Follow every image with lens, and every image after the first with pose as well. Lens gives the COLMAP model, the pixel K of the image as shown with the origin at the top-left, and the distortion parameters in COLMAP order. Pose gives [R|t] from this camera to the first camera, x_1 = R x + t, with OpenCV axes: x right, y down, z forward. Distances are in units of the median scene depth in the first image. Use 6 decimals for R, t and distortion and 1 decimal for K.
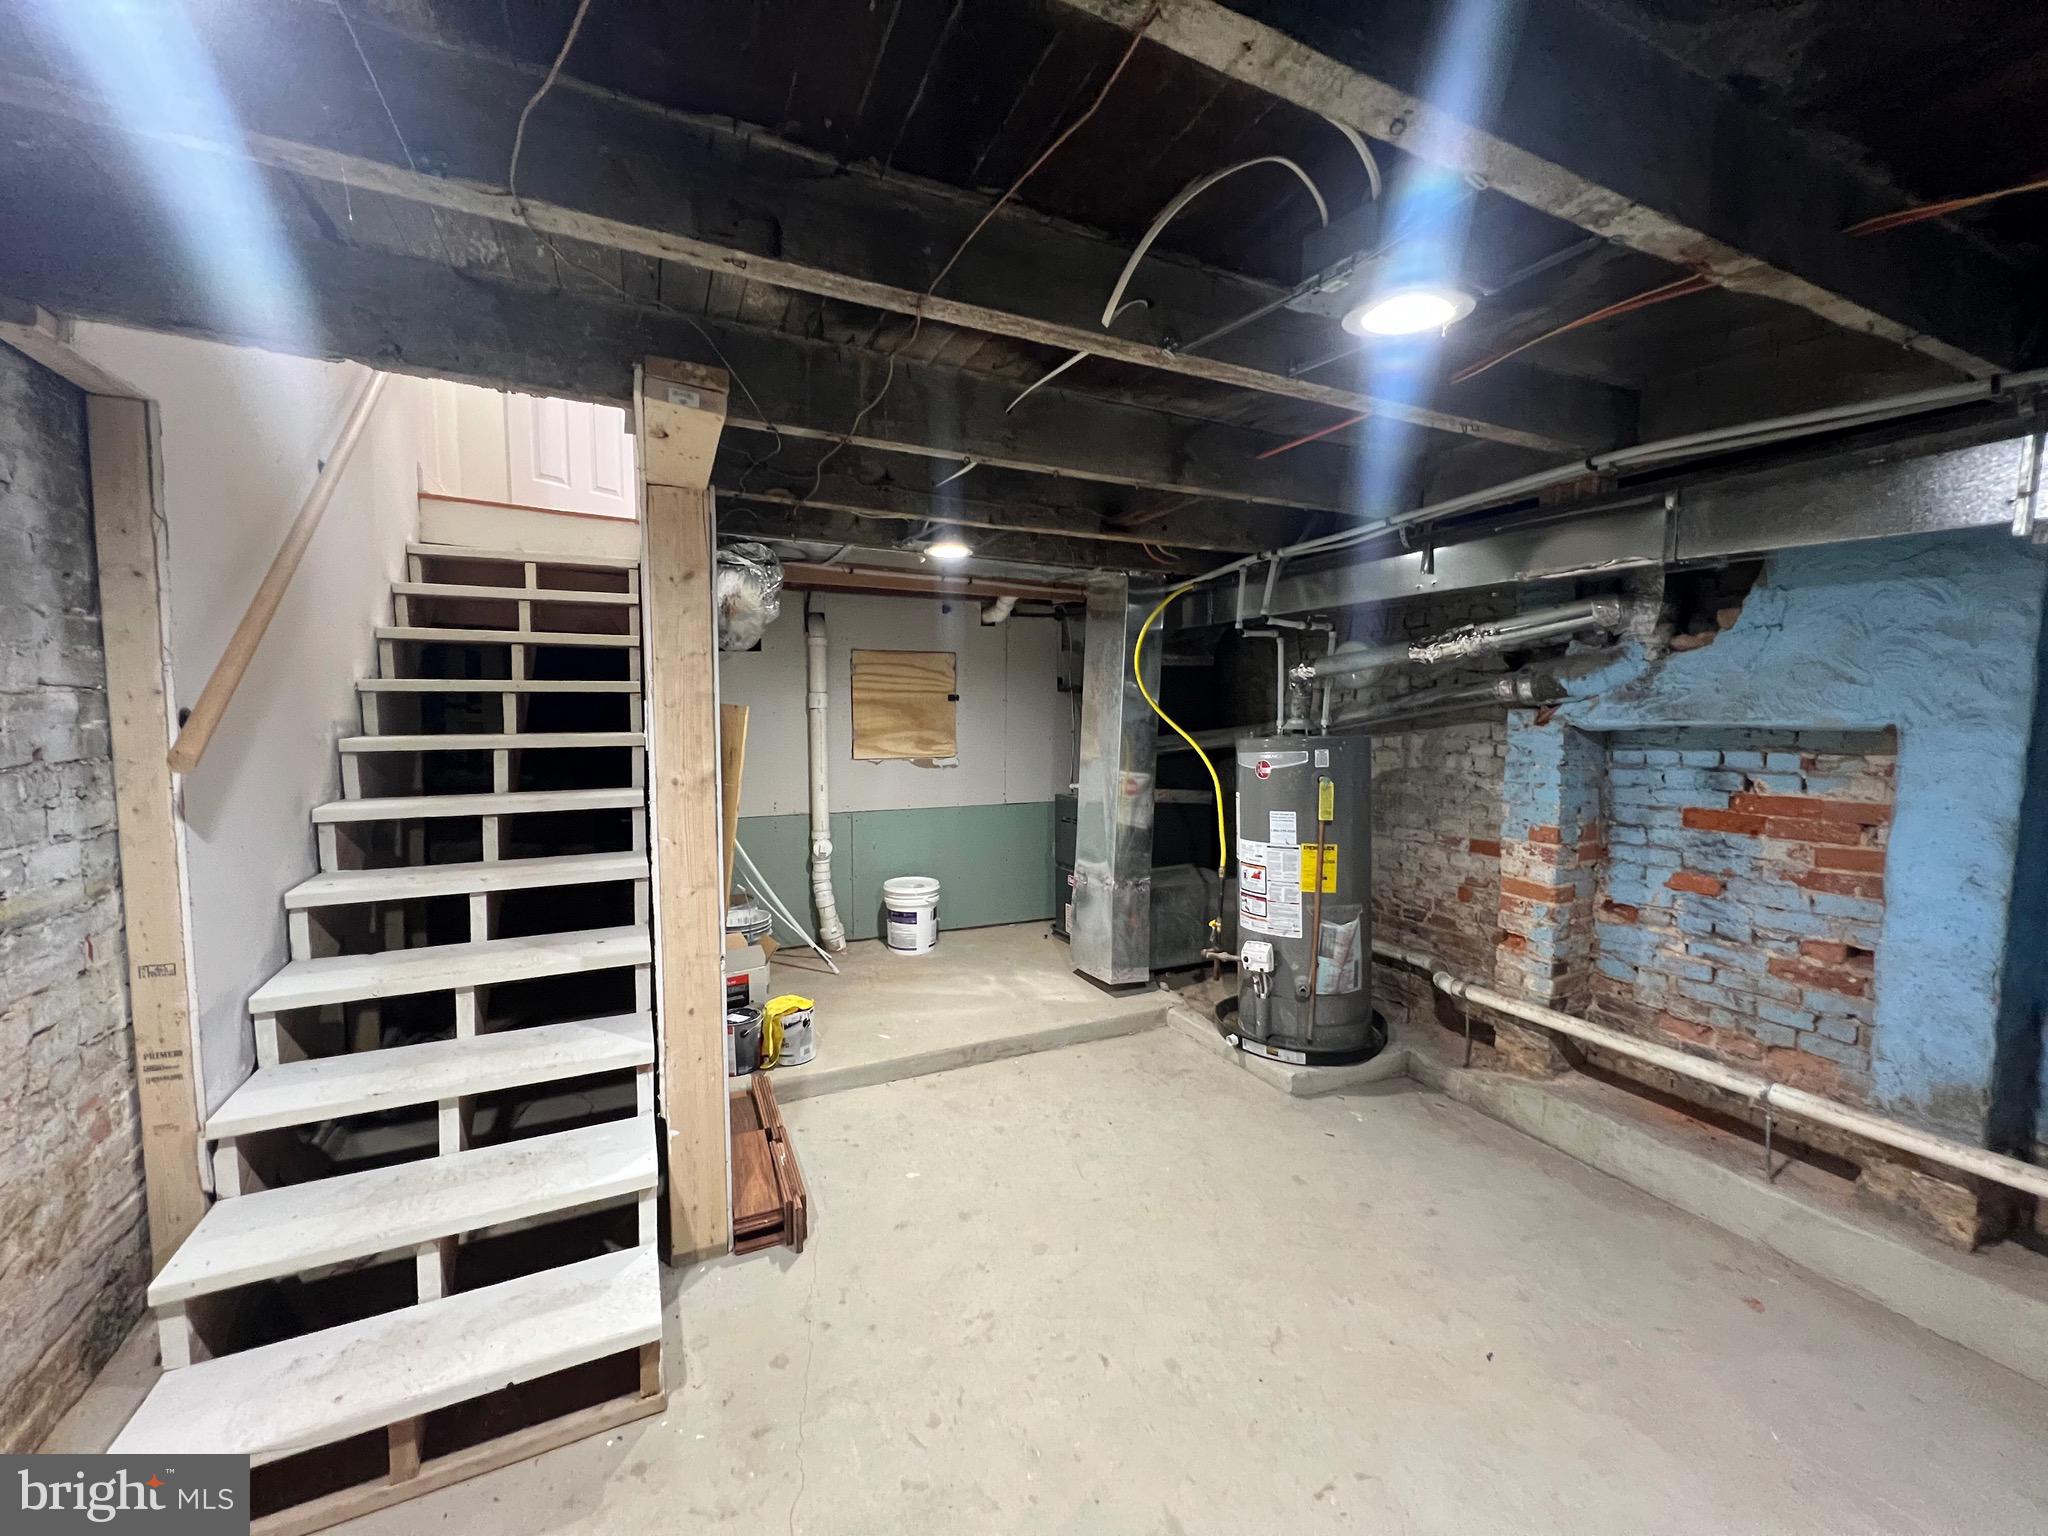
lens RADIAL K [[820.2, 0, 1031.0], [0, 820.2, 767.0], [0, 0, 1]] dist [0.002108, -0.000073]
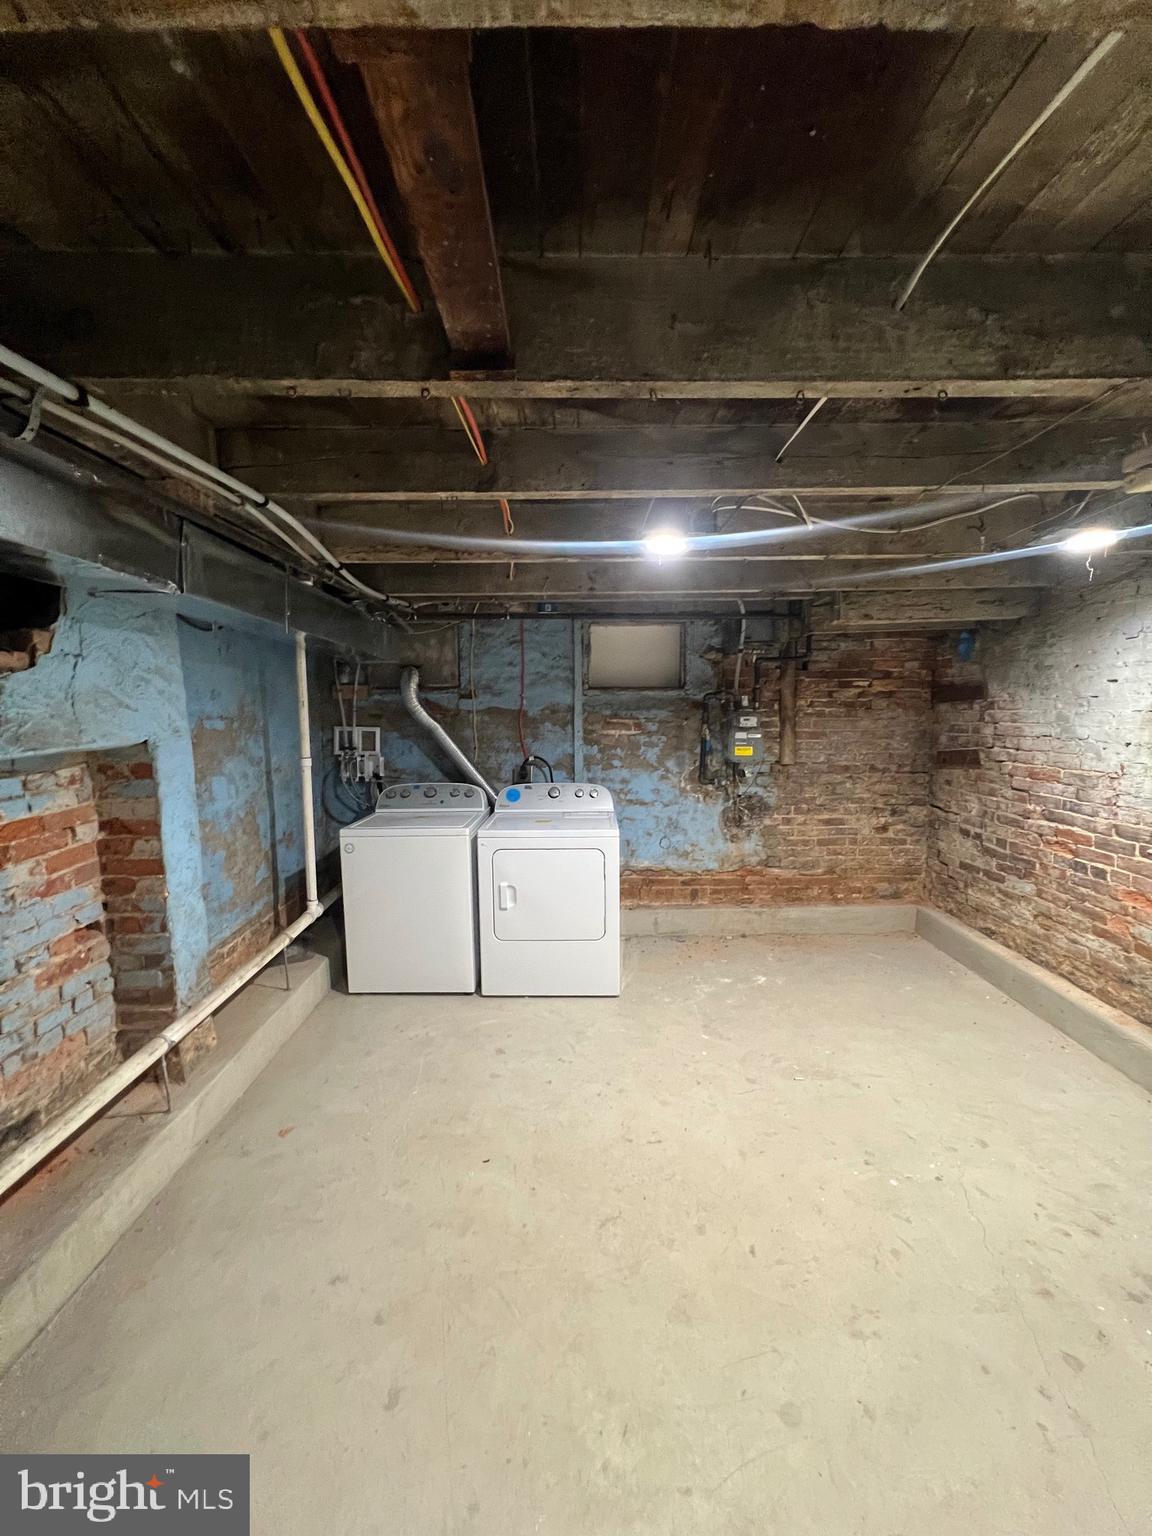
lens RADIAL K [[610.5, 0, 576.9], [0, 610.5, 768.7], [0, 0, 1]] dist [-0.001137, 0.000187]
pose [[-0.904182, -0.041507, 0.425125, -0.021608], [0.039017, 0.983081, 0.178966, -0.116588], [-0.425361, 0.178405, -0.887265, 1.180211]]
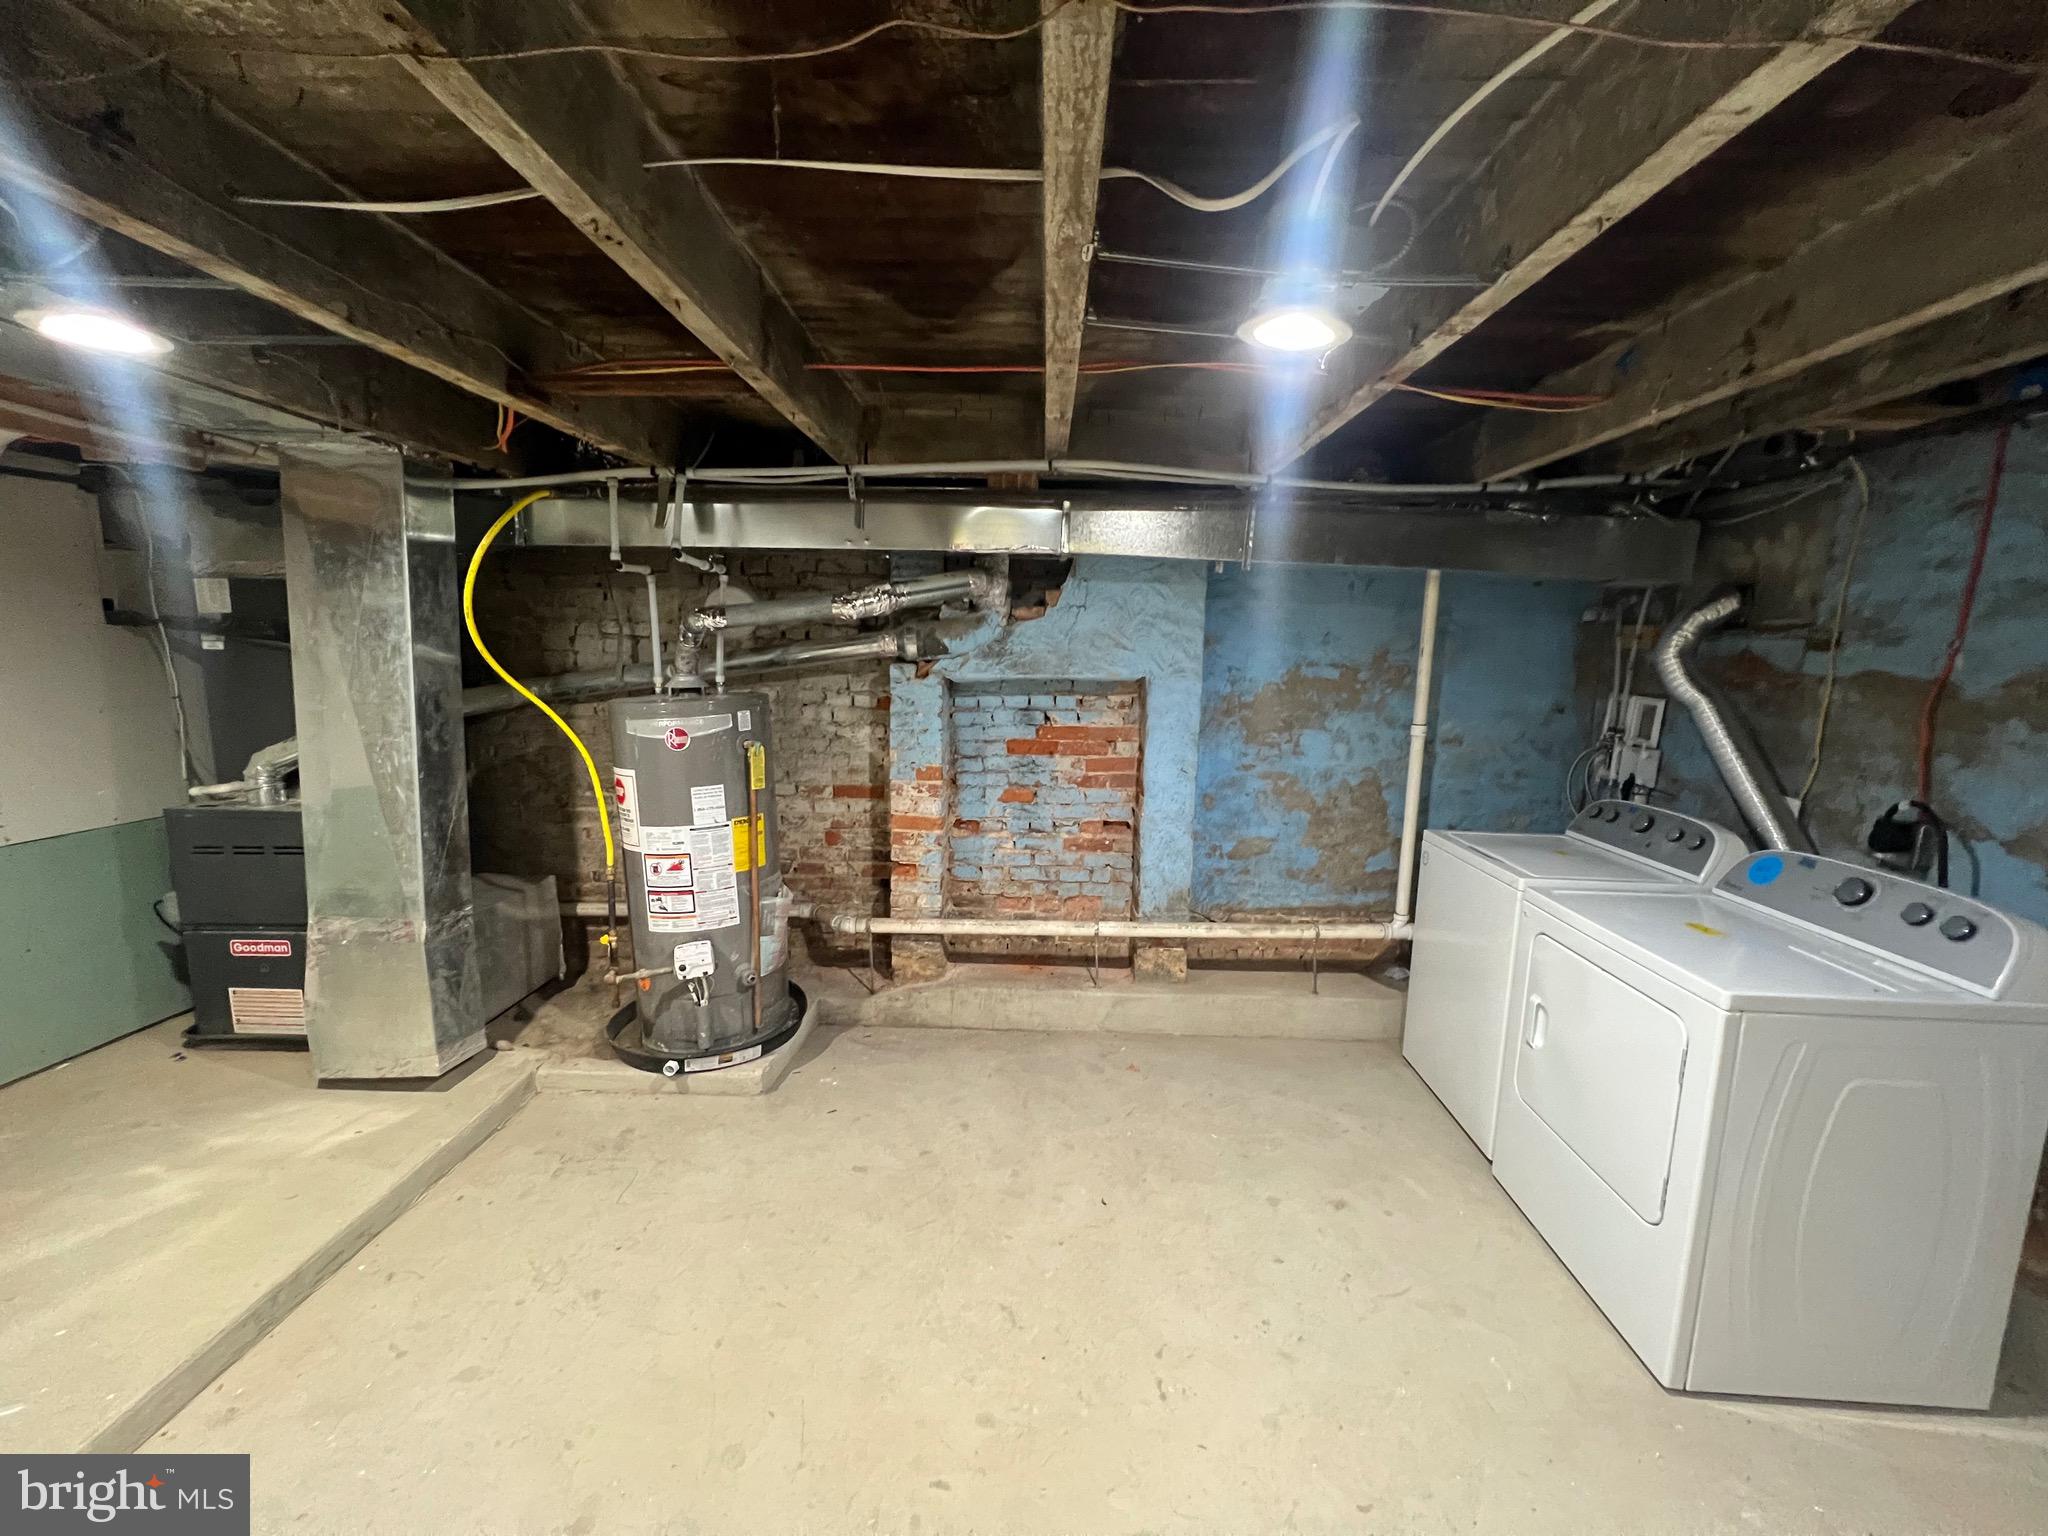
lens RADIAL K [[814.0, 0, 1024.9], [0, 814.0, 766.0], [0, 0, 1]] dist [-0.001137, 0.000187]
pose [[0.452655, -0.123942, 0.883030, -0.327222], [0.050152, 0.992264, 0.113565, -0.051981], [-0.890274, -0.007120, 0.455369, 0.364401]]
